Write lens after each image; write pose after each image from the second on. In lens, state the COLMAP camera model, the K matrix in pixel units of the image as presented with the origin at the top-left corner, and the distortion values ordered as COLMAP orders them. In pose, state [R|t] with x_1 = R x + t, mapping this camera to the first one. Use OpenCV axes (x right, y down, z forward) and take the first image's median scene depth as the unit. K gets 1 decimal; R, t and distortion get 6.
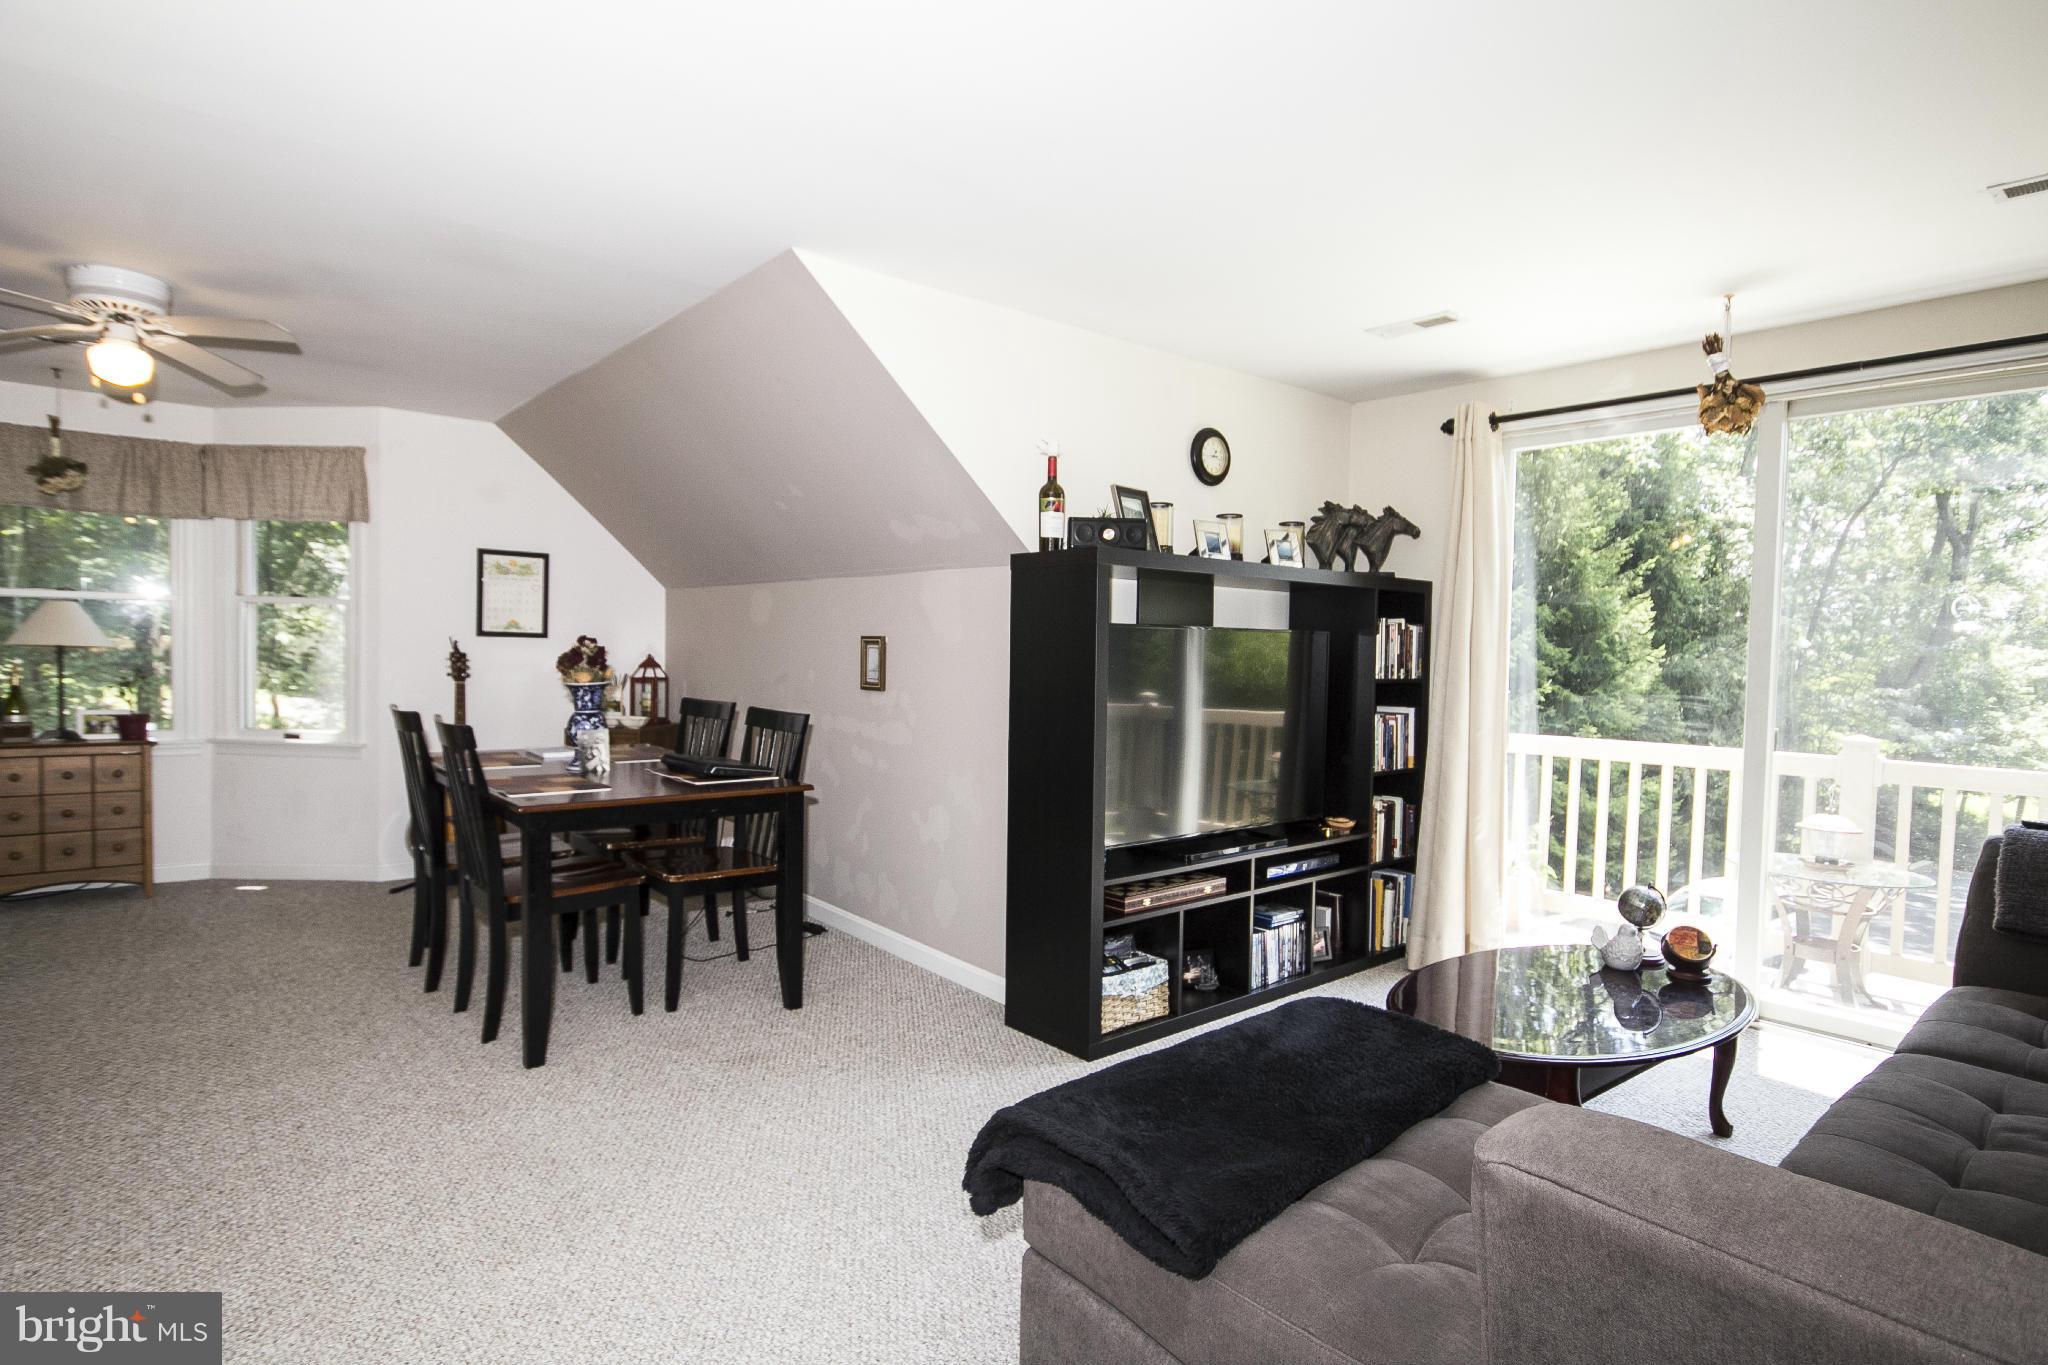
lens RADIAL K [[1006.4, 0, 1013.9], [0, 1006.4, 688.8], [0, 0, 1]] dist [-0.010473, -0.000580]
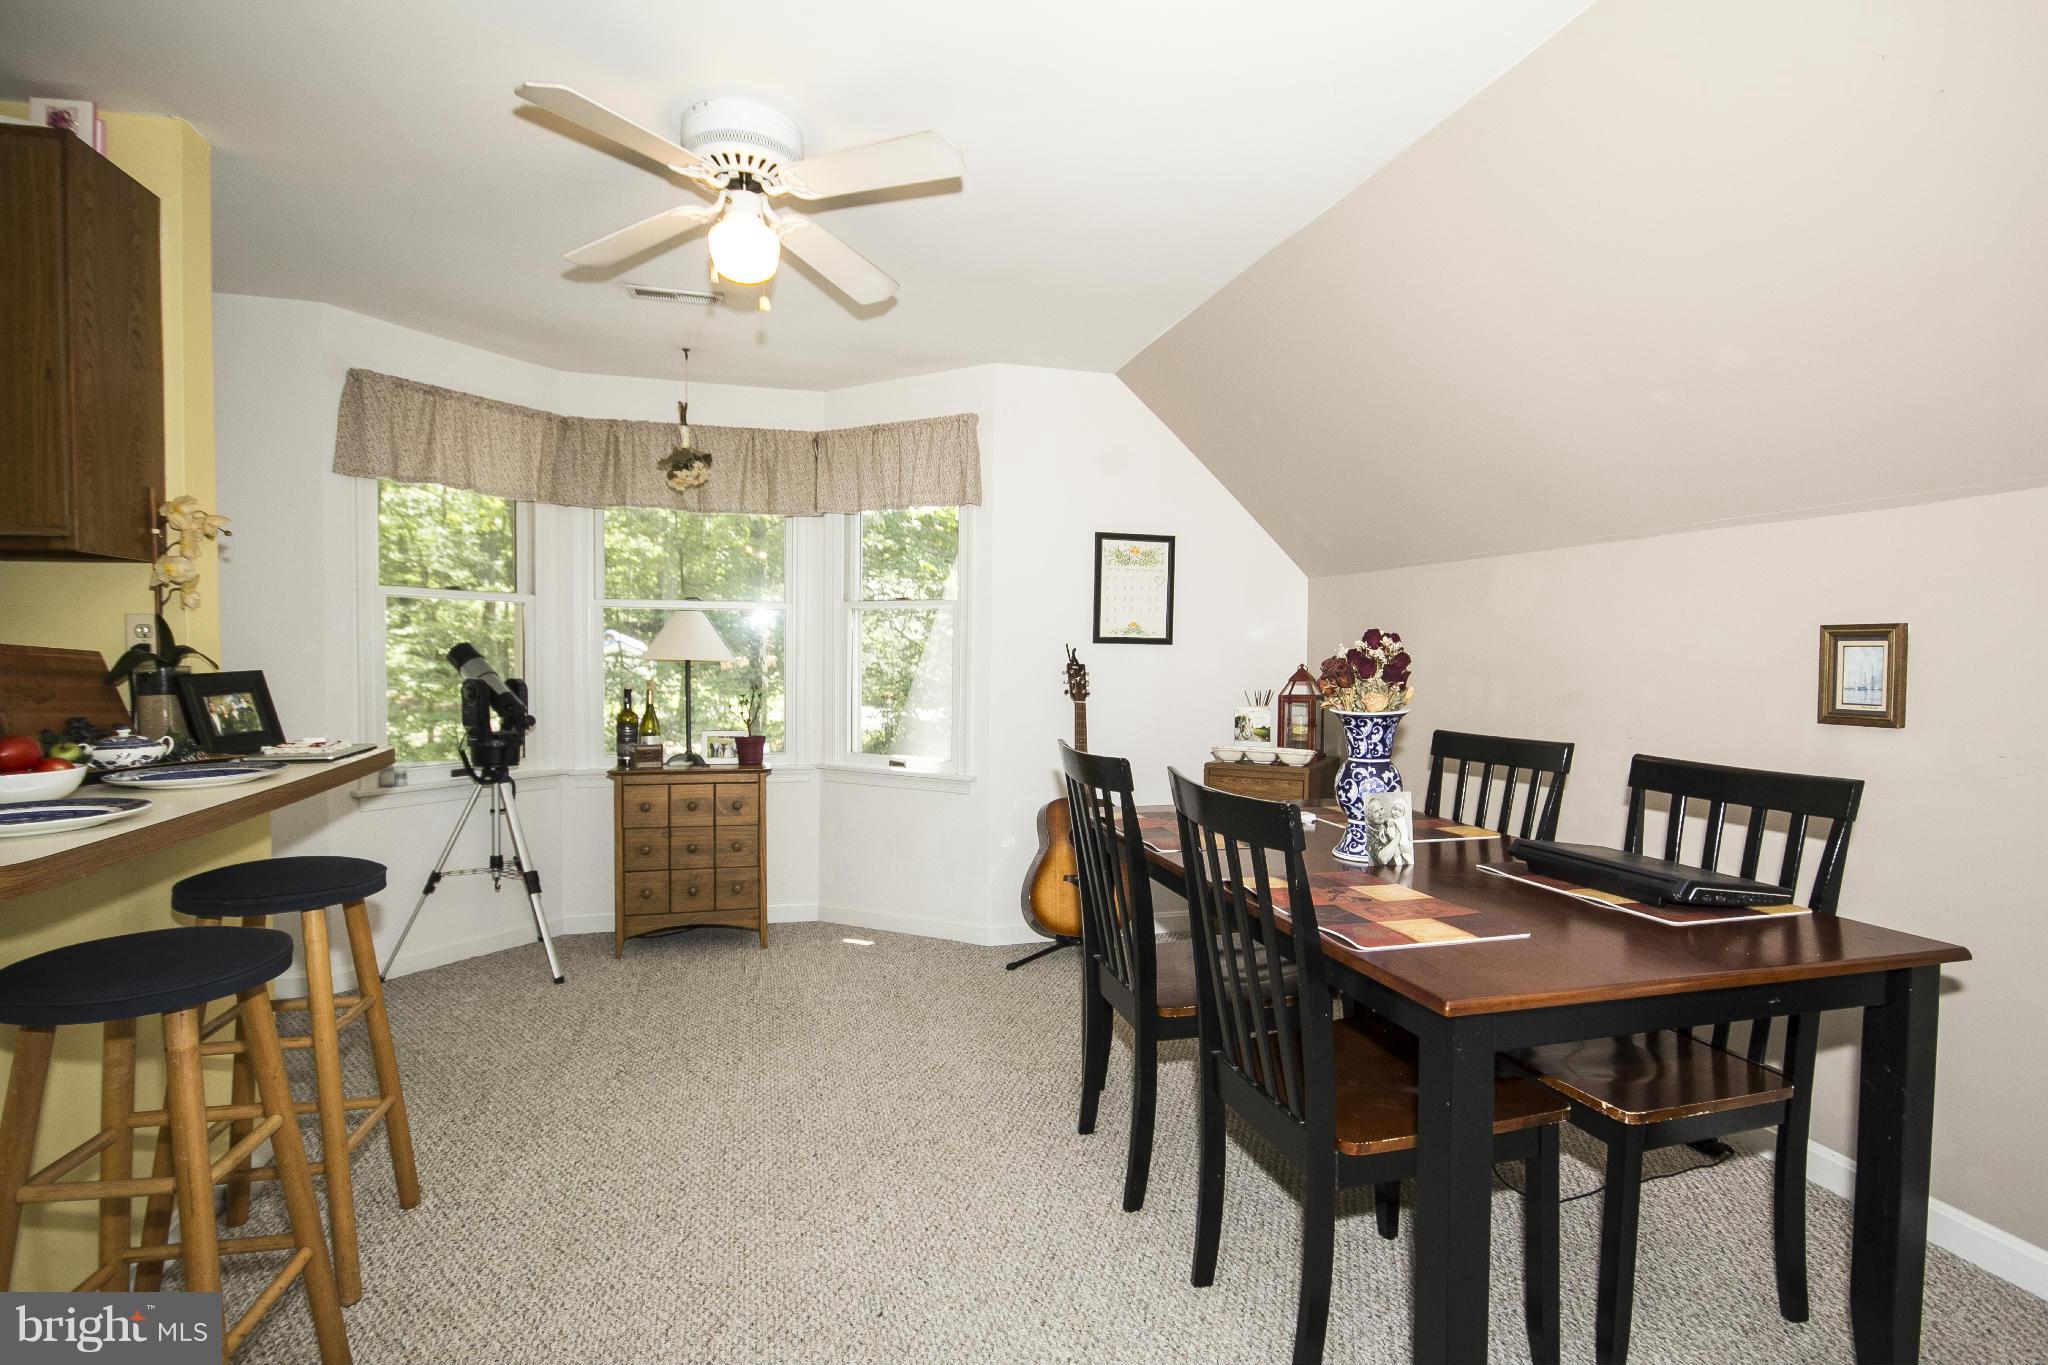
lens RADIAL K [[970.4, 0, 1025.2], [0, 970.4, 685.4], [0, 0, 1]] dist [-0.031067, -0.000138]
pose [[0.903857, -0.001686, -0.427832, -0.277919], [-0.004617, 0.999896, -0.013695, -0.009186], [0.427811, 0.014353, 0.903754, 0.308477]]
